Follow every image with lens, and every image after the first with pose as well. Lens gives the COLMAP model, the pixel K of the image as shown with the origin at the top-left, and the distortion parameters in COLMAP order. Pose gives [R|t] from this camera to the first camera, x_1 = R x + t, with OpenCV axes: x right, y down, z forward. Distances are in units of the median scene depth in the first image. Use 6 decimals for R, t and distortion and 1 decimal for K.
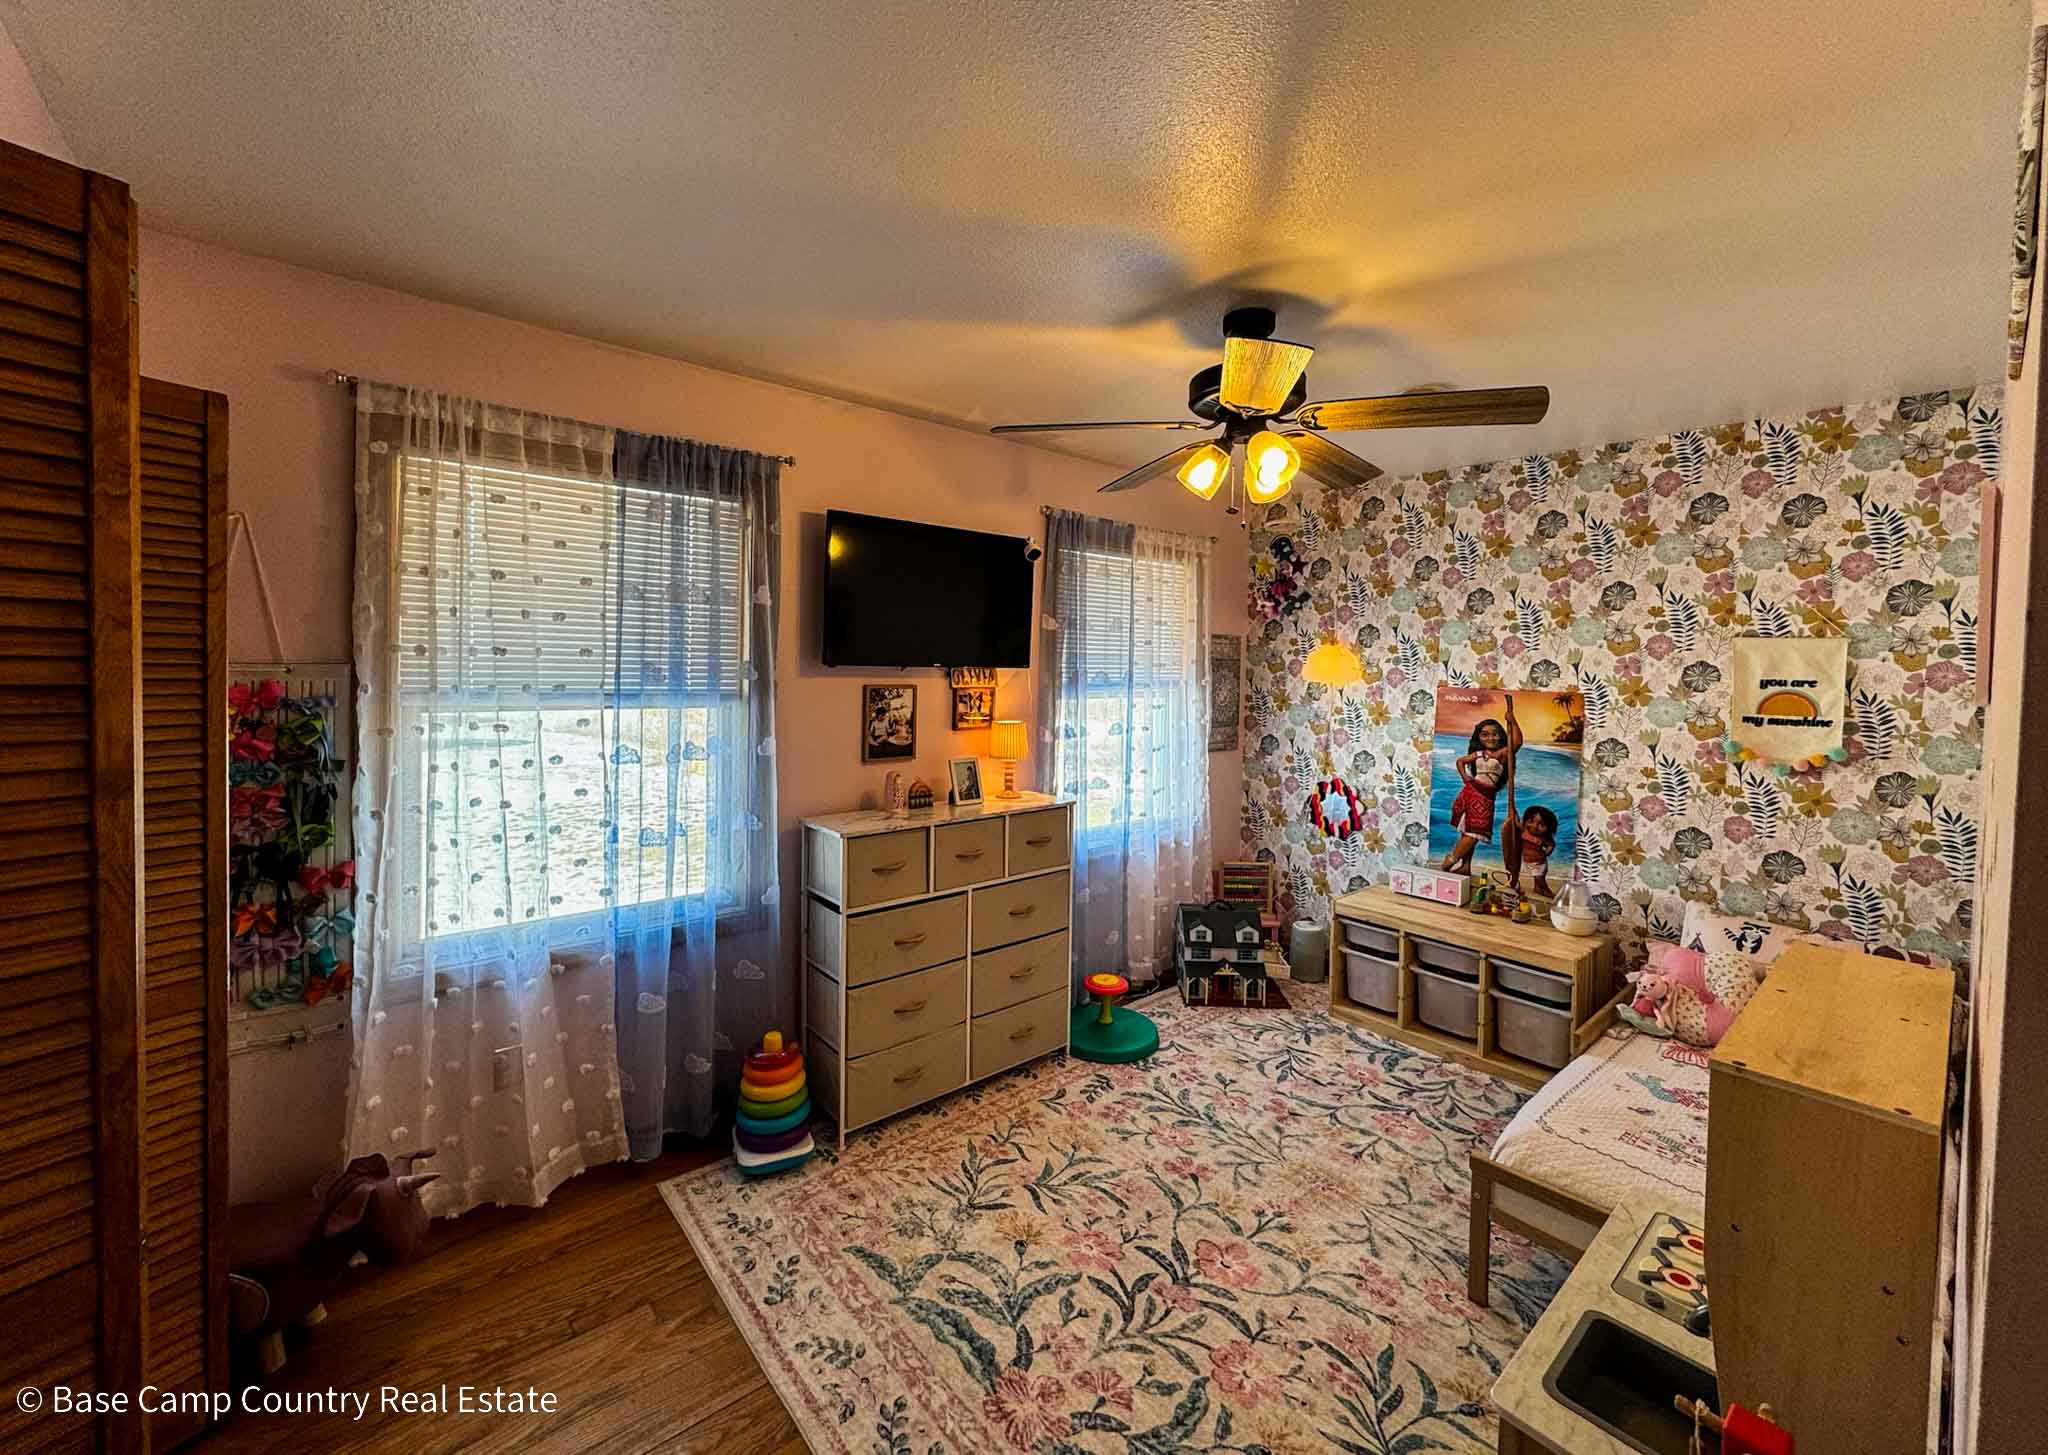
lens RADIAL K [[806.3, 0, 1020.6], [0, 806.3, 686.8], [0, 0, 1]] dist [-0.006826, 0.000121]
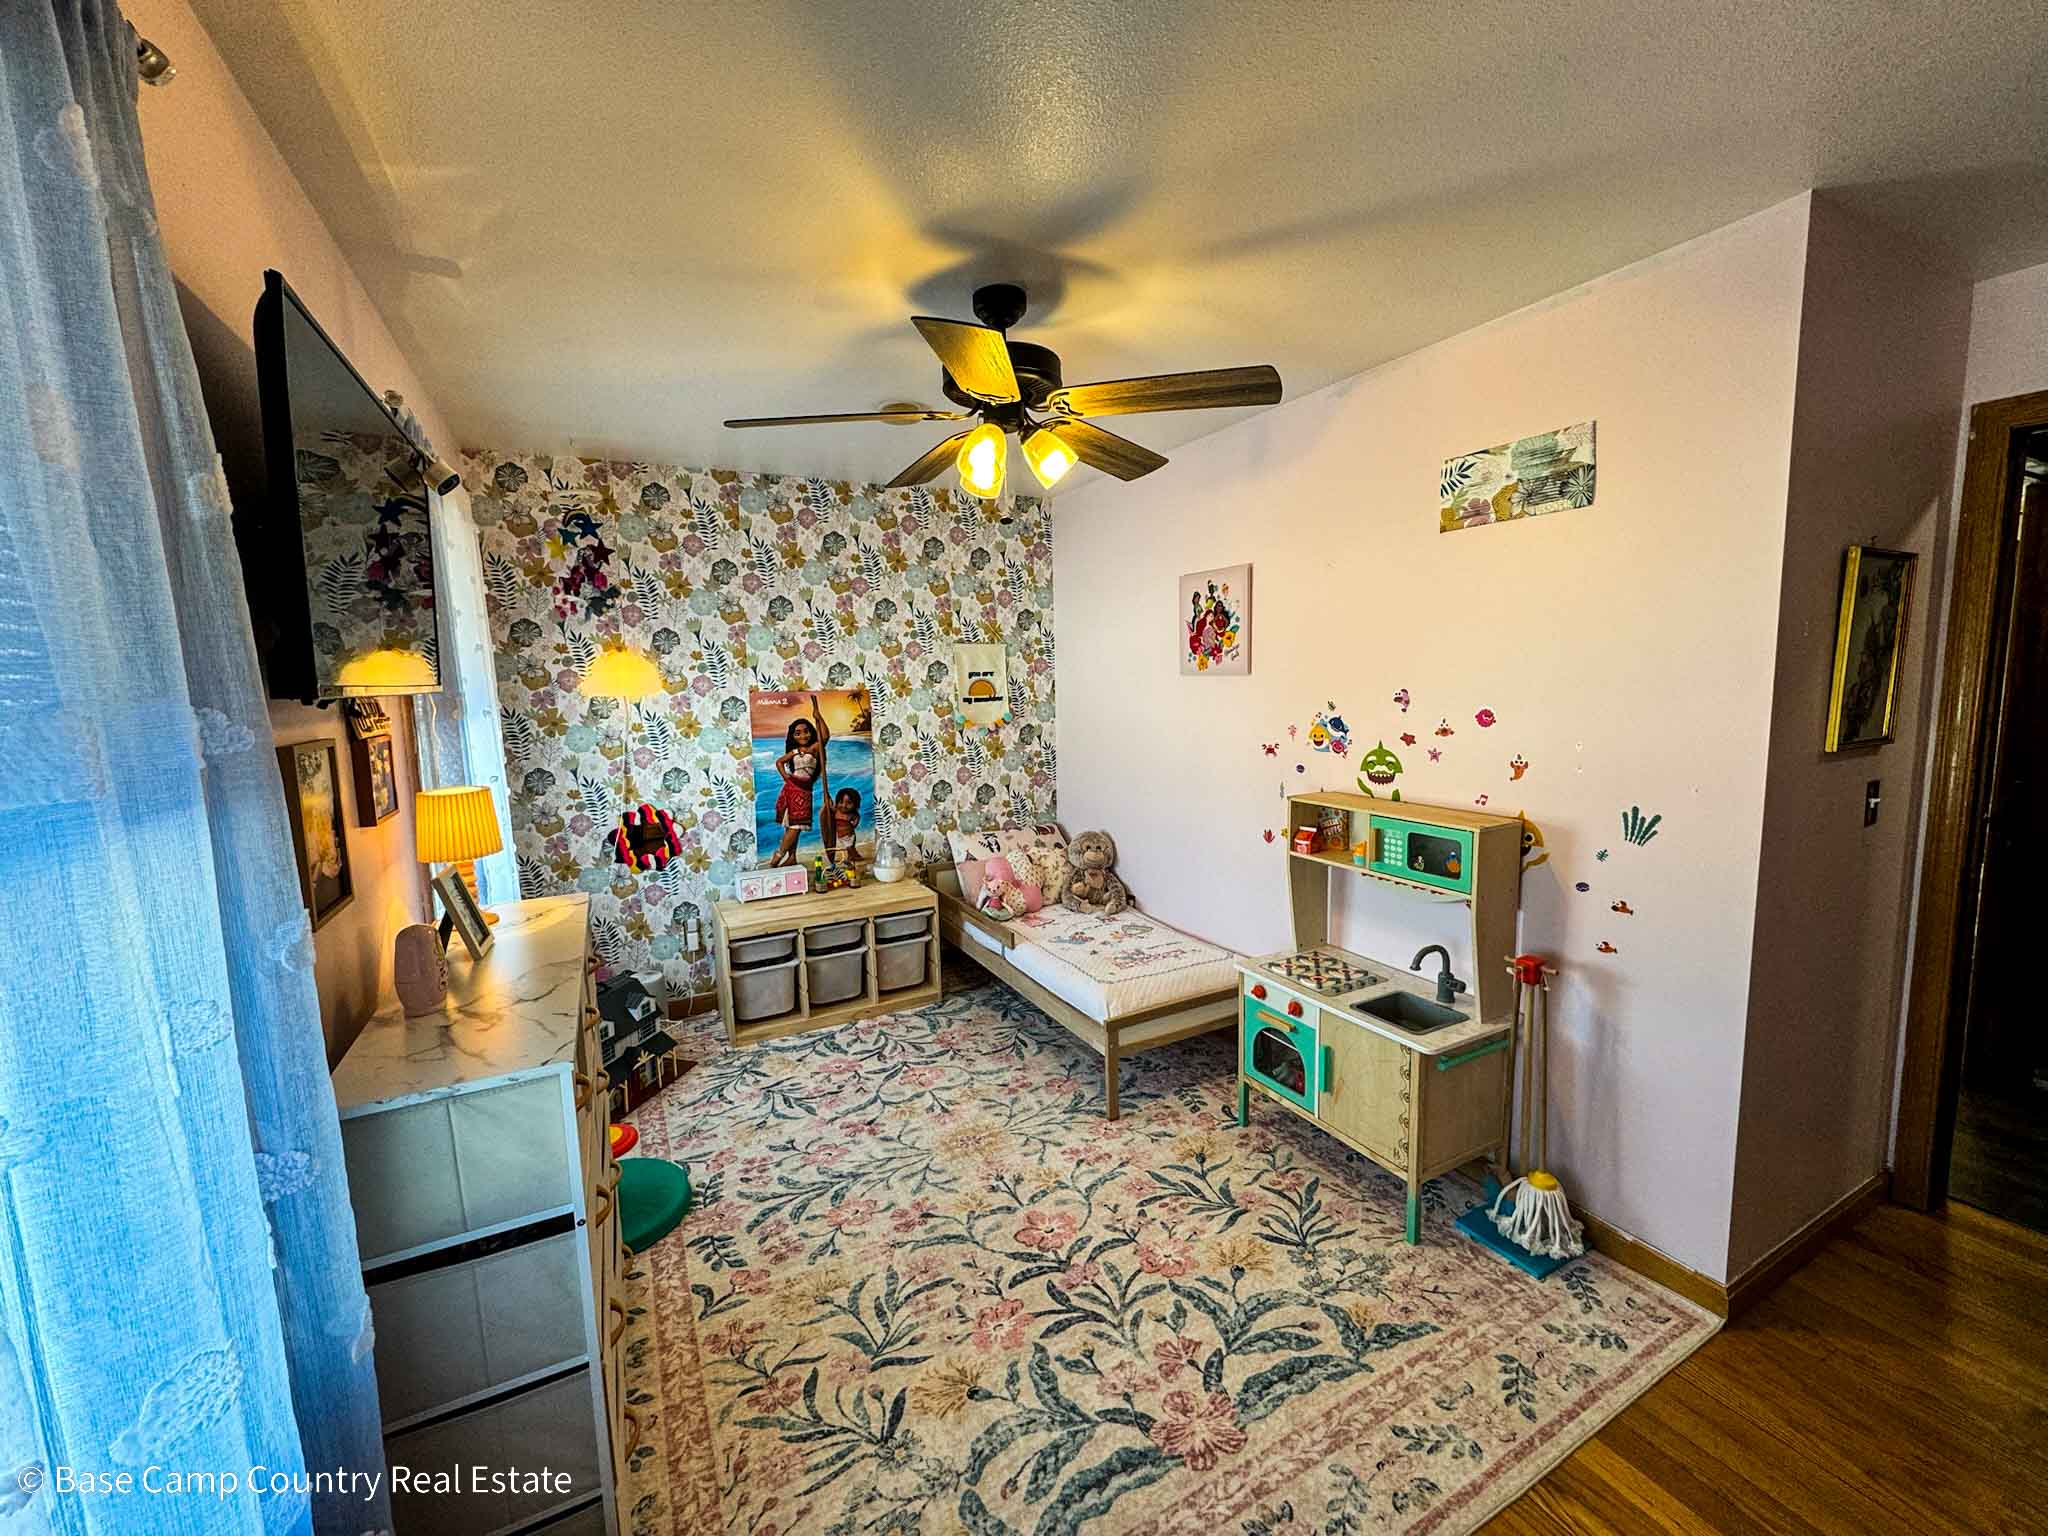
lens RADIAL K [[809.5, 0, 1019.9], [0, 809.5, 768.6], [0, 0, 1]] dist [-0.005015, 0.000925]
pose [[0.224463, -0.141867, 0.964101, -0.503959], [0.060071, 0.989479, 0.131616, -0.023343], [-0.972629, 0.028371, 0.230624, 0.553941]]
